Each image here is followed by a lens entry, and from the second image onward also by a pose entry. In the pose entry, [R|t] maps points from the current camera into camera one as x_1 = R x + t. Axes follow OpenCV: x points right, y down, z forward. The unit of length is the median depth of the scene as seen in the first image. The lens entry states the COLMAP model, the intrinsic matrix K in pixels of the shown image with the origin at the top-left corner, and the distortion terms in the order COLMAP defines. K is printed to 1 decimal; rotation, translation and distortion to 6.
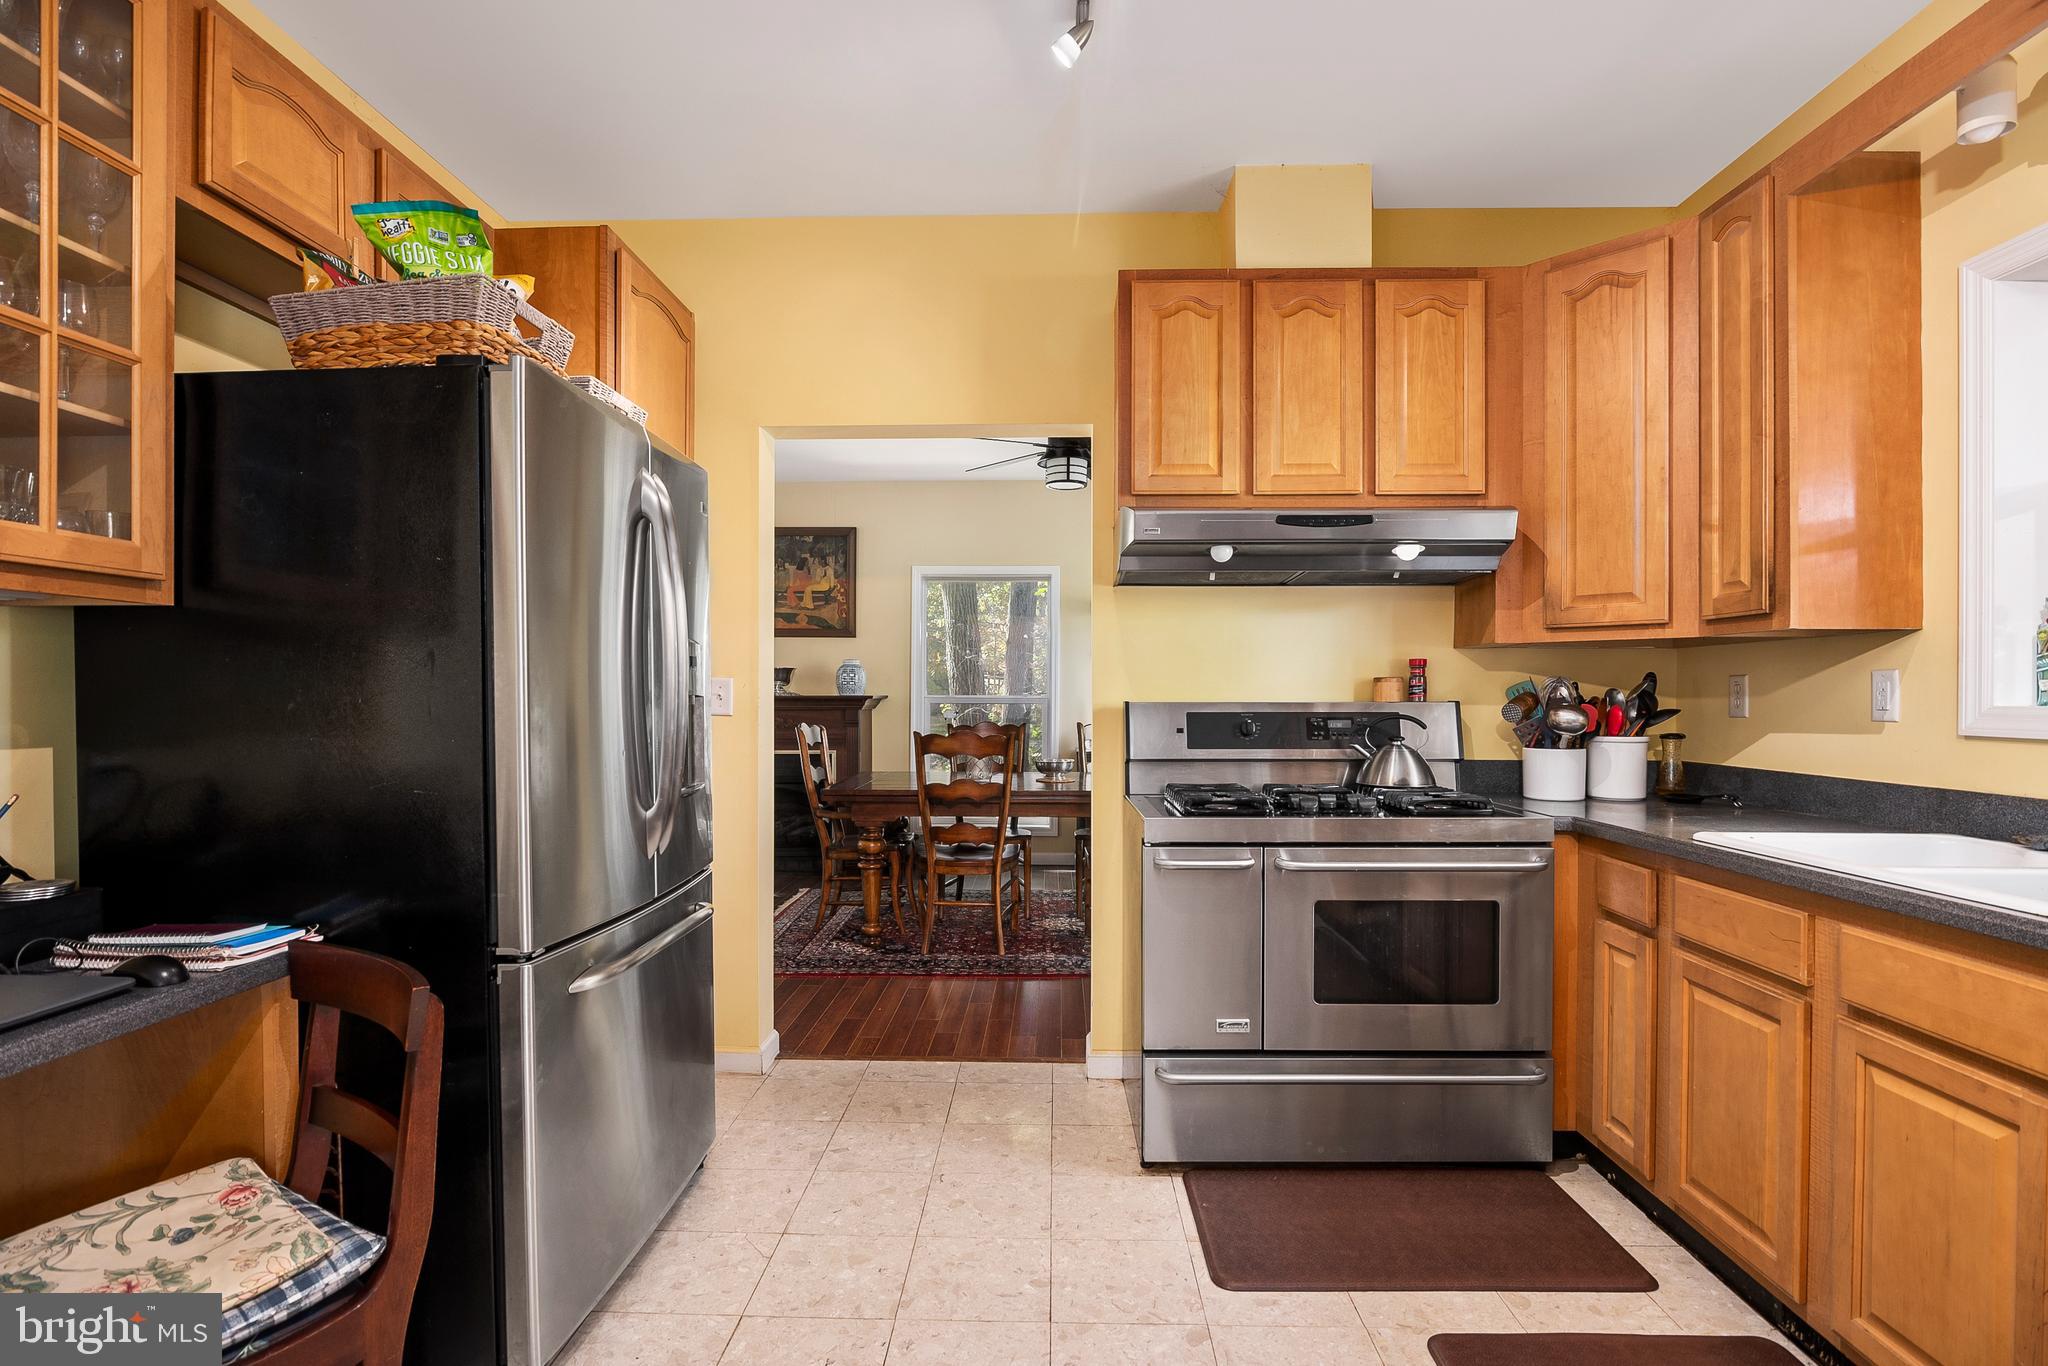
lens RADIAL K [[1016.7, 0, 1024.7], [0, 1016.7, 701.1], [0, 0, 1]] dist [-0.011423, 0.000177]
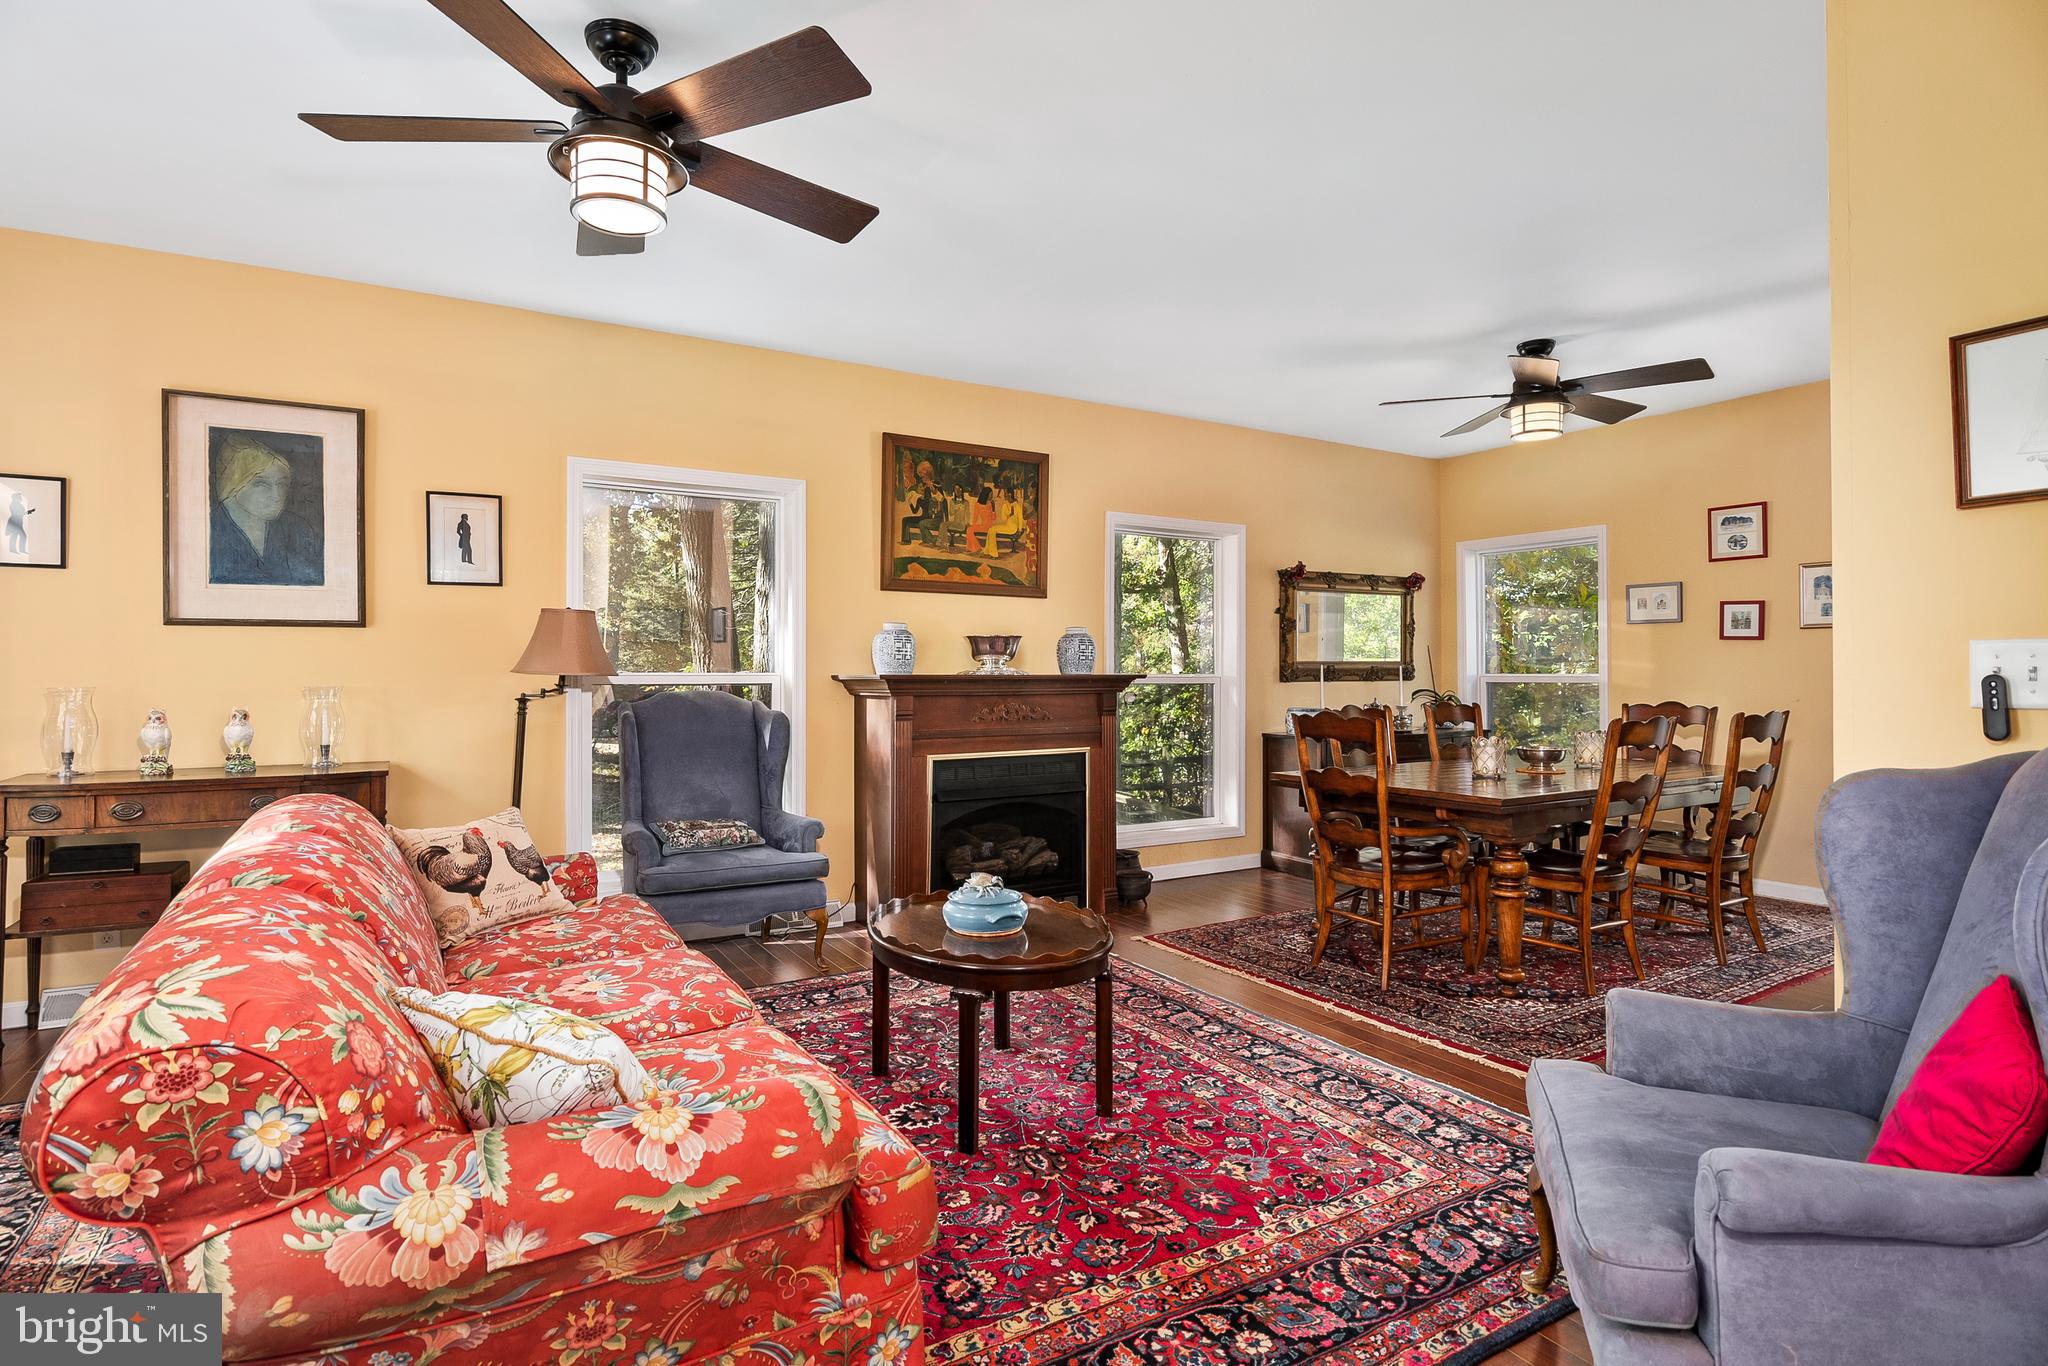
lens RADIAL K [[1036.3, 0, 1024.0], [0, 1036.3, 683.0], [0, 0, 1]] dist [-0.010854, -0.000451]
pose [[0.844966, -0.006323, 0.534783, -1.505358], [0.005289, 0.999980, 0.003467, -0.005026], [-0.534794, -0.000101, 0.844982, 0.888571]]
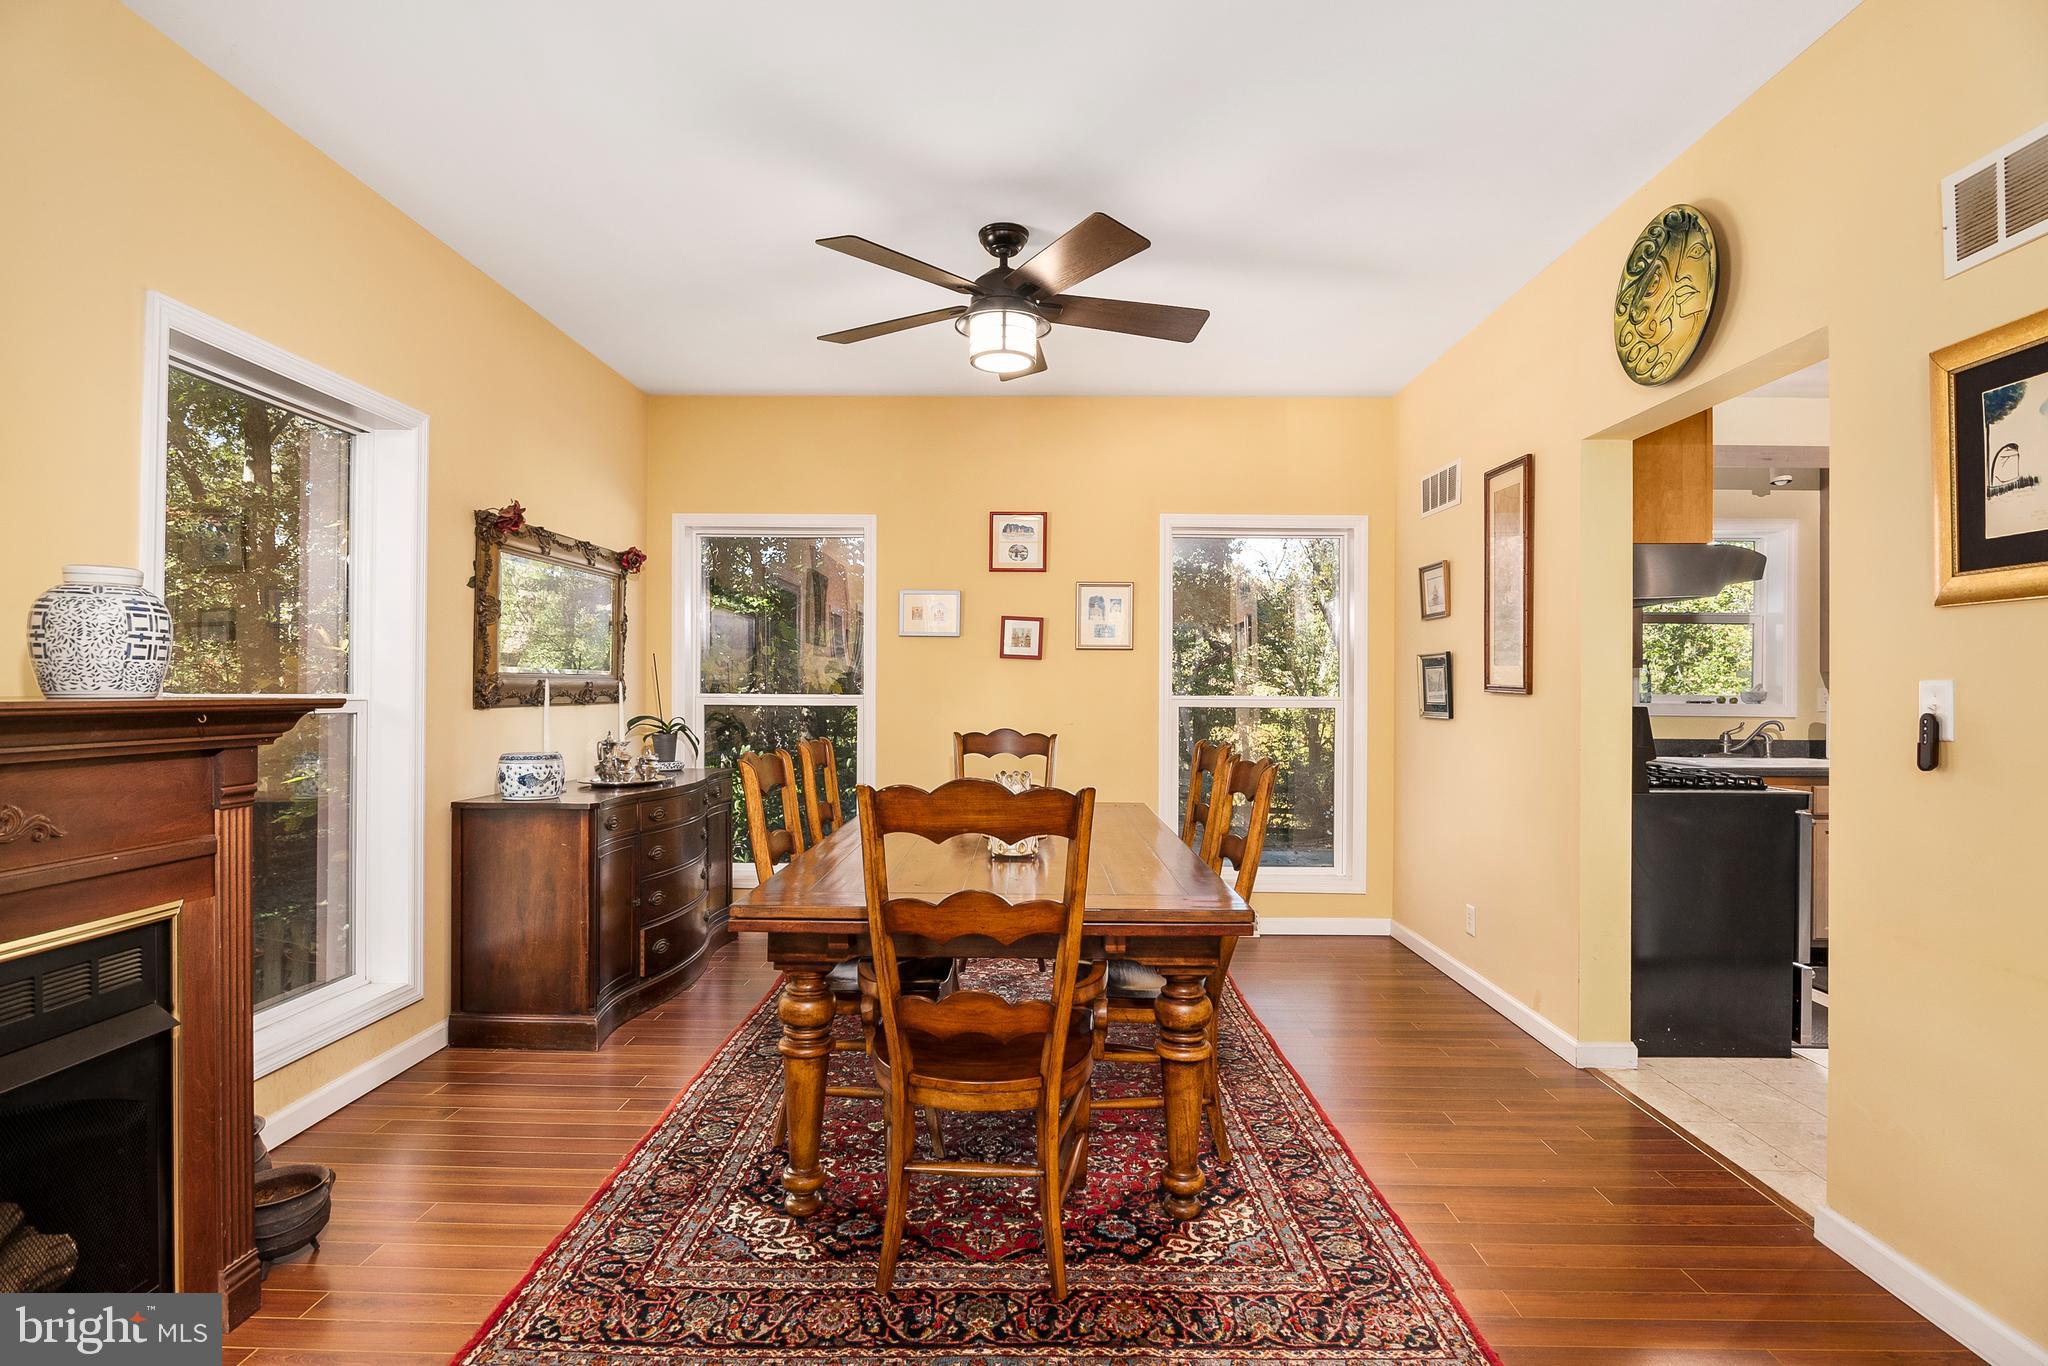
lens RADIAL K [[1020.8, 0, 1024.0], [0, 1020.8, 683.0], [0, 0, 1]] dist [-0.002222, -0.000299]
pose [[-0.005815, 0.006622, 0.999961, -1.088388], [0.000922, 0.999978, -0.006617, -0.018719], [-0.999983, 0.000884, -0.005821, 1.829799]]
